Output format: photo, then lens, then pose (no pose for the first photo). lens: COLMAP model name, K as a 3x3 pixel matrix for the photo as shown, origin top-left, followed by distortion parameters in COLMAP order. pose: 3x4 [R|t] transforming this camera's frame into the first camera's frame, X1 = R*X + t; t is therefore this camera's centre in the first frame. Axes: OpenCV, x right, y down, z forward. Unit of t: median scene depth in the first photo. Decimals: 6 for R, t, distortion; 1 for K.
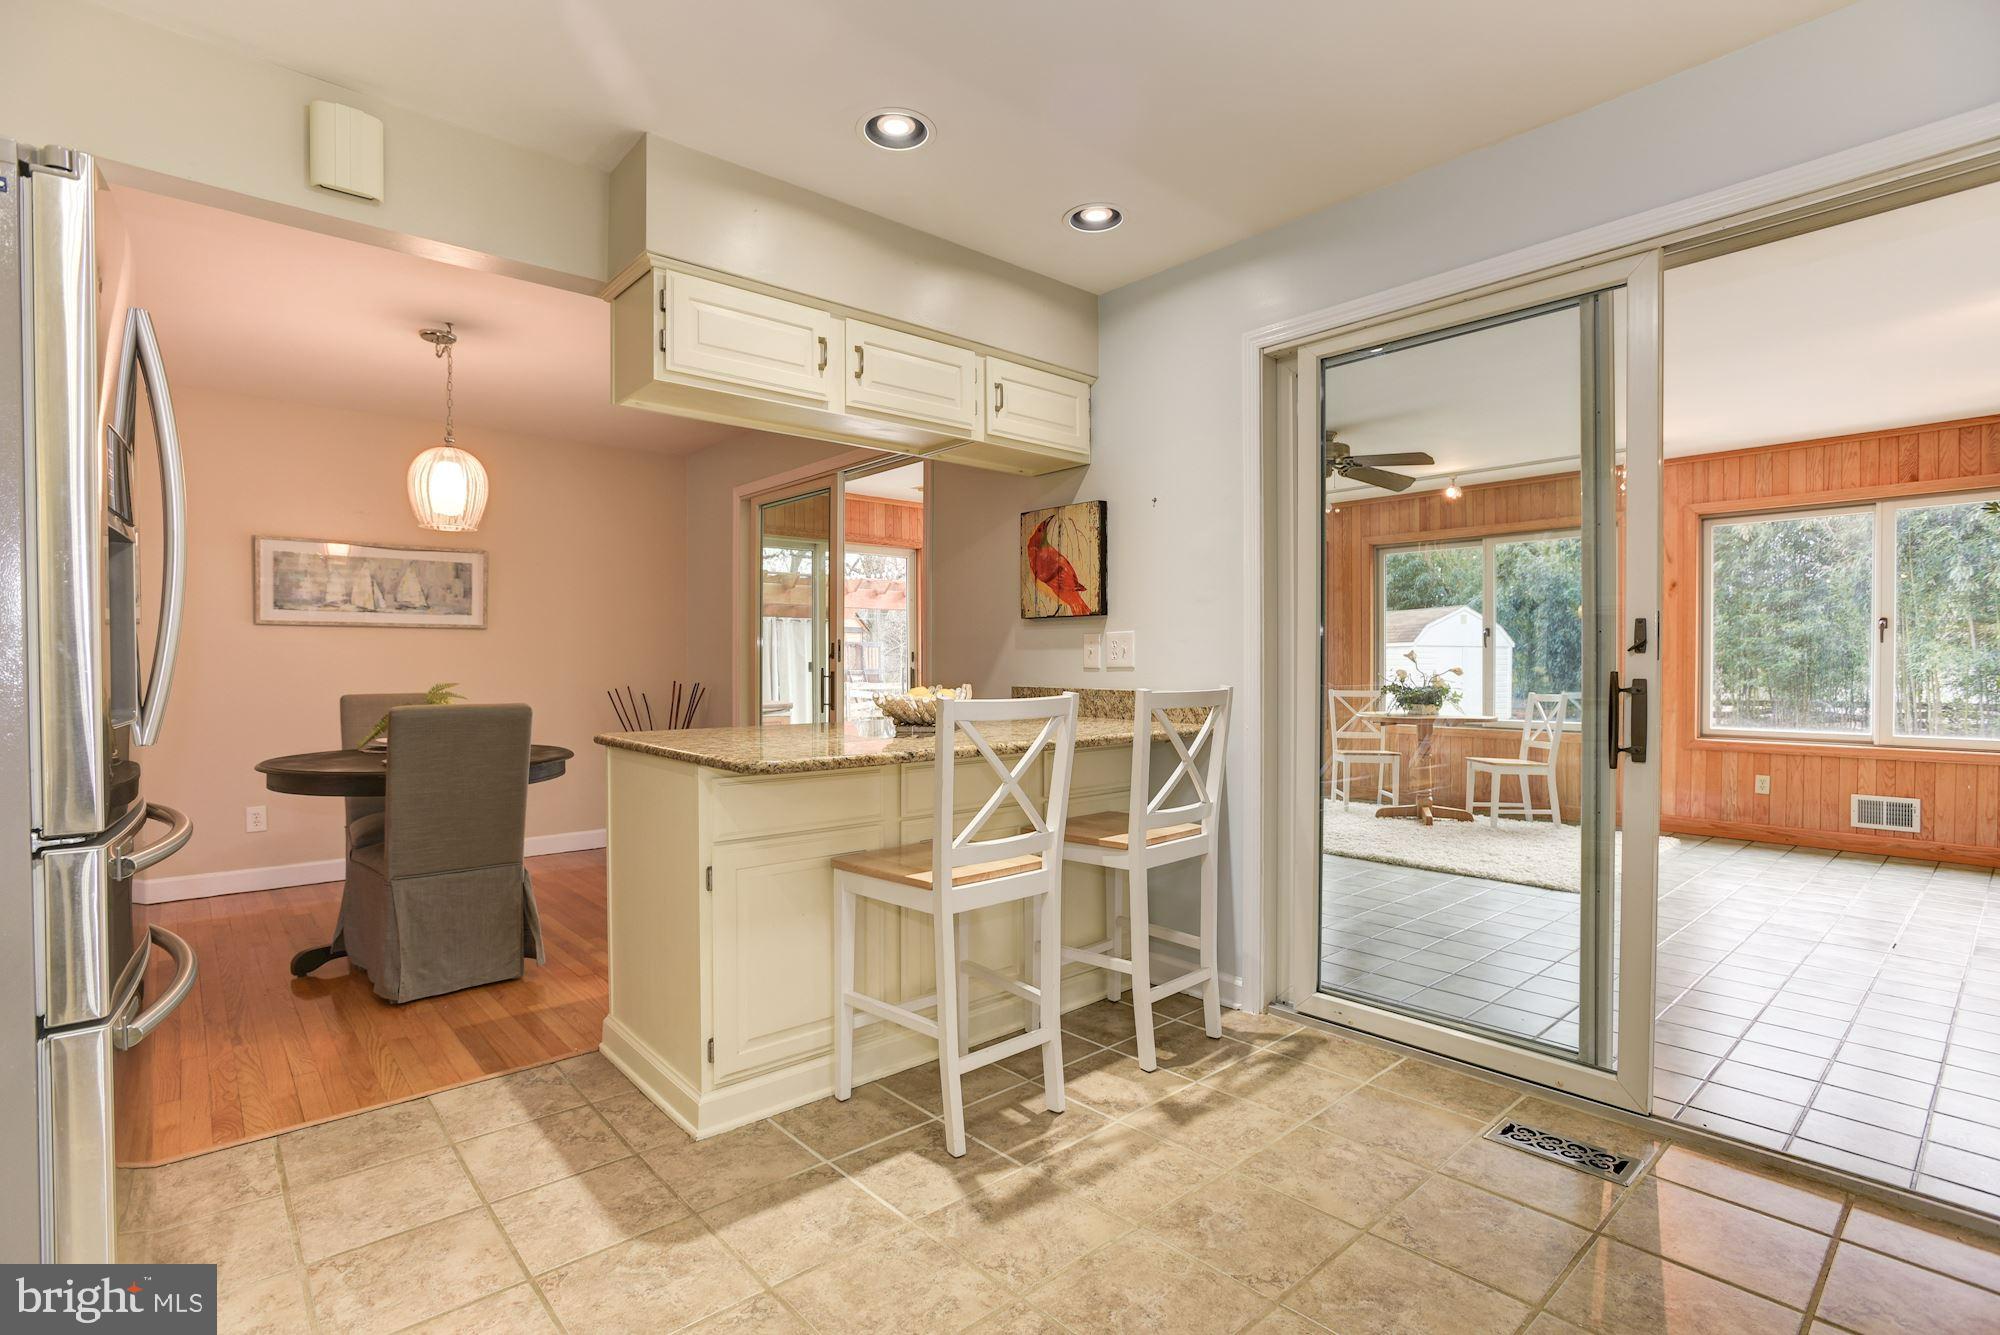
lens RADIAL K [[953.2, 0, 990.9], [0, 953.2, 673.4], [0, 0, 1]] dist [-0.048481, 0.019851]
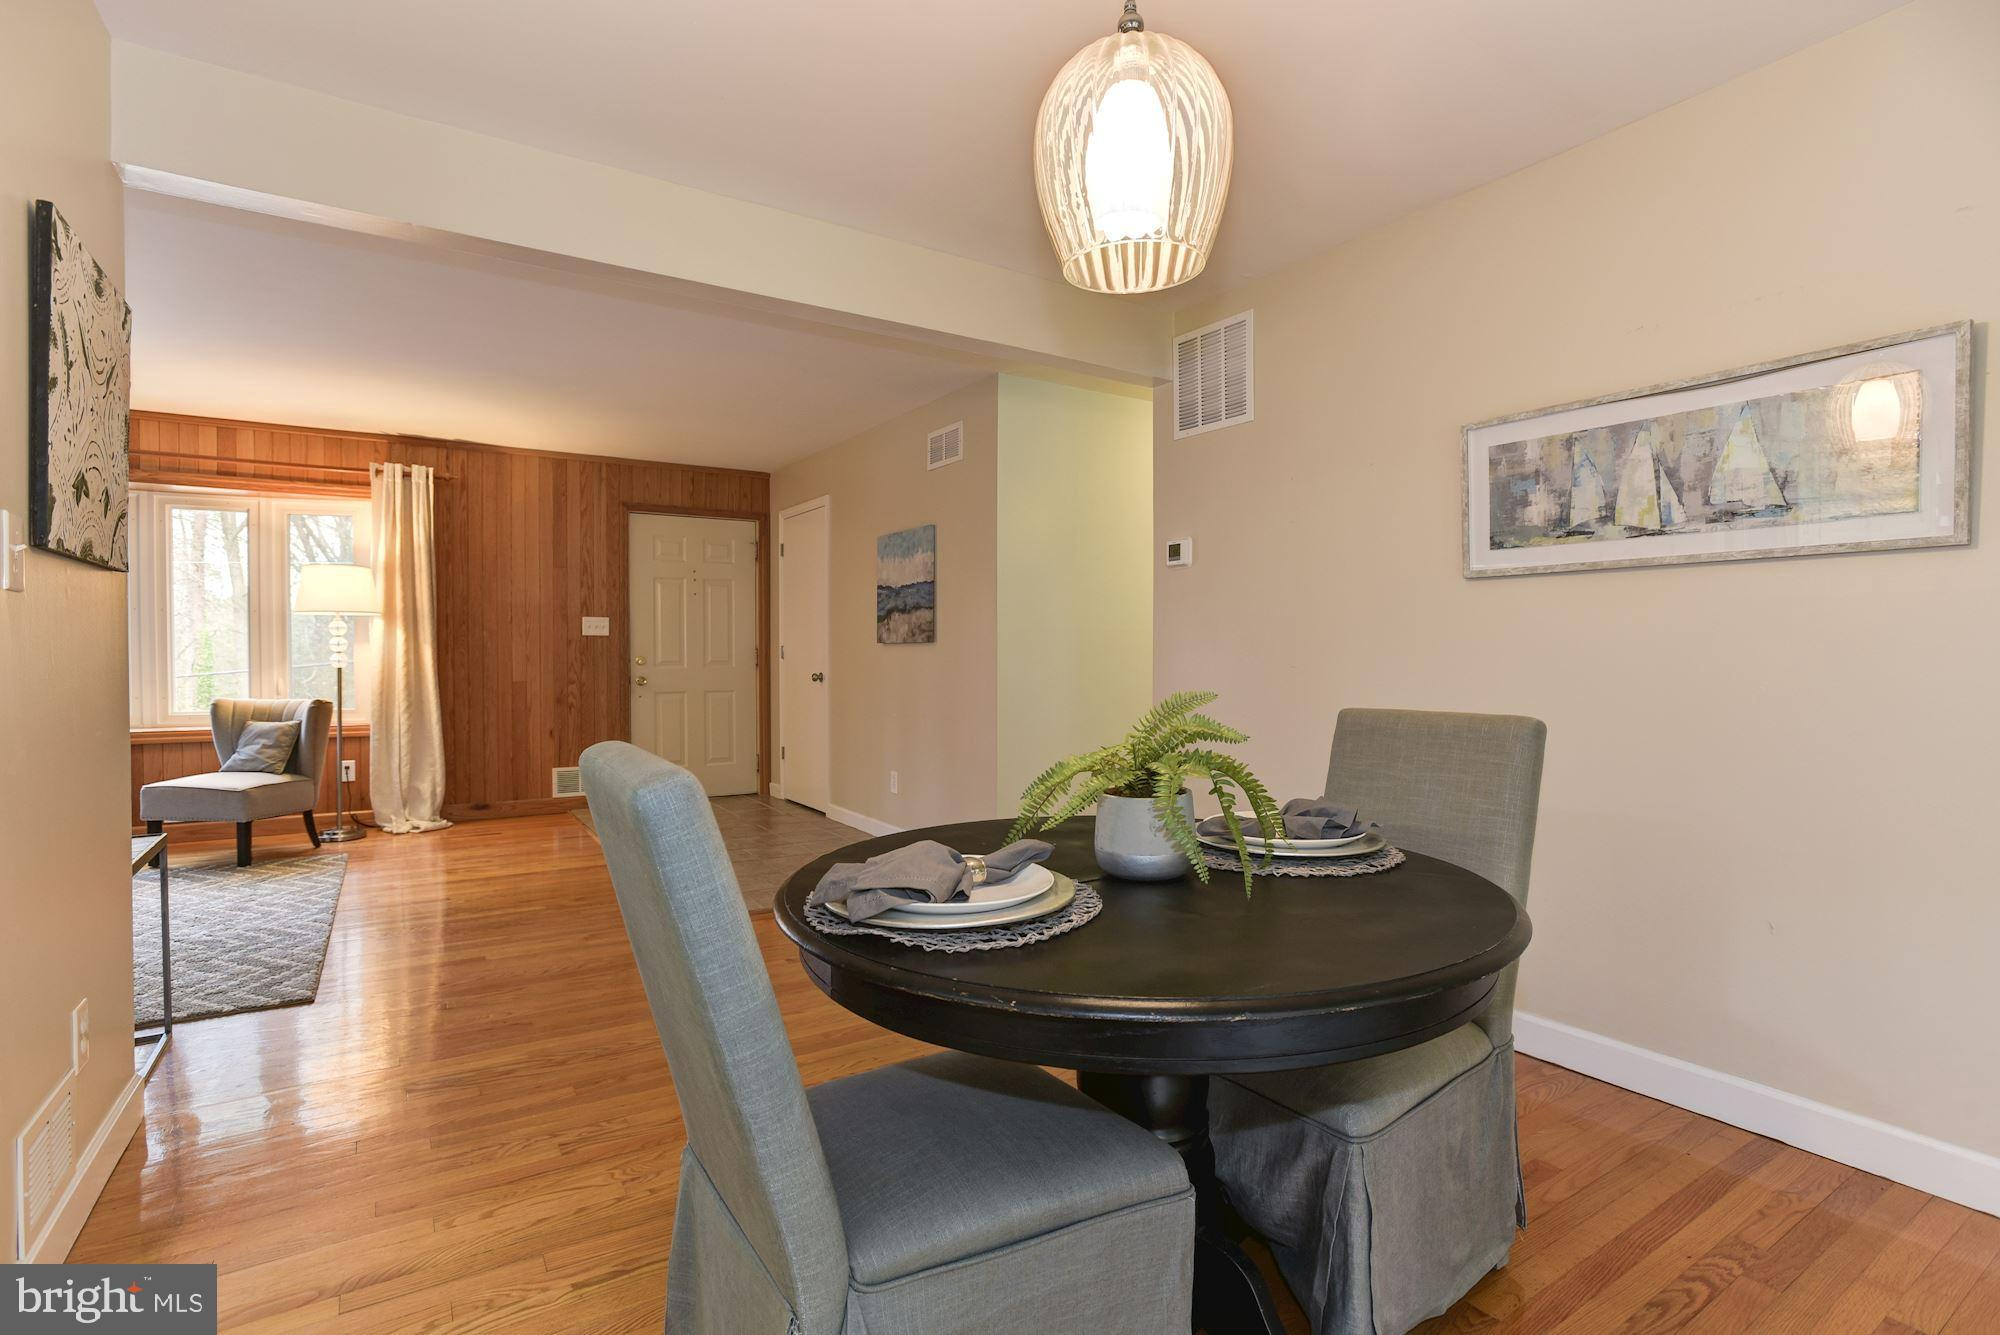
lens RADIAL K [[953.2, 0, 996.5], [0, 953.2, 666.6], [0, 0, 1]] dist [-0.048481, 0.019851]
pose [[-0.137844, 0.014531, -0.990347, -0.141563], [-0.007310, 0.999850, 0.015688, -0.004252], [0.990427, 0.009402, -0.137717, 0.695168]]
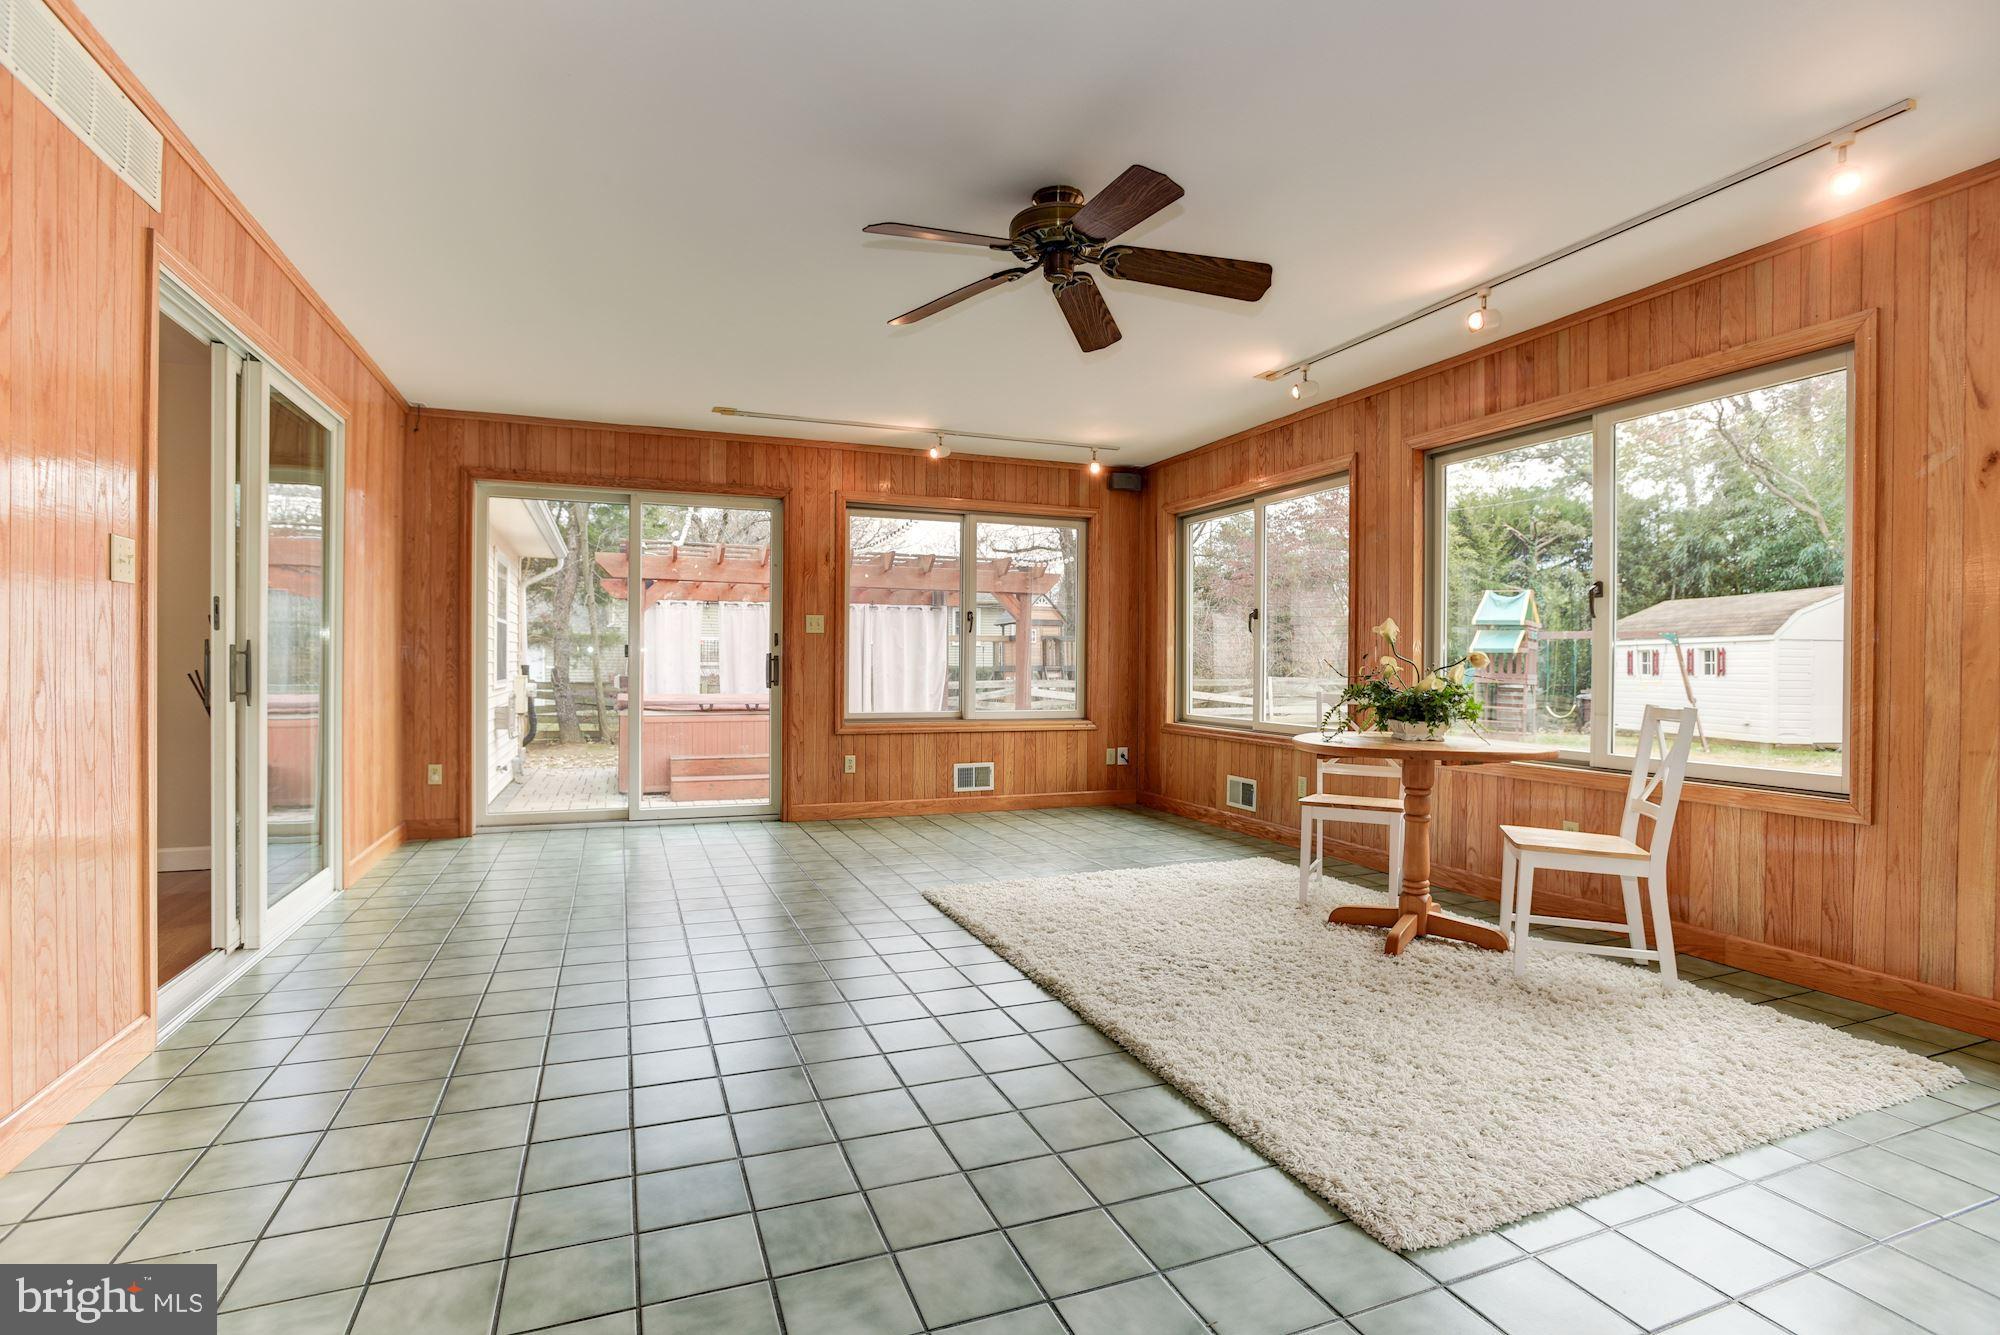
lens RADIAL K [[953.2, 0, 985.3], [0, 953.2, 663.1], [0, 0, 1]] dist [-0.048481, 0.019851]
pose [[0.940210, 0.009270, -0.340470, 0.520143], [-0.012530, 0.999894, -0.007378, 0.007769], [0.340366, 0.011202, 0.940226, 0.522428]]
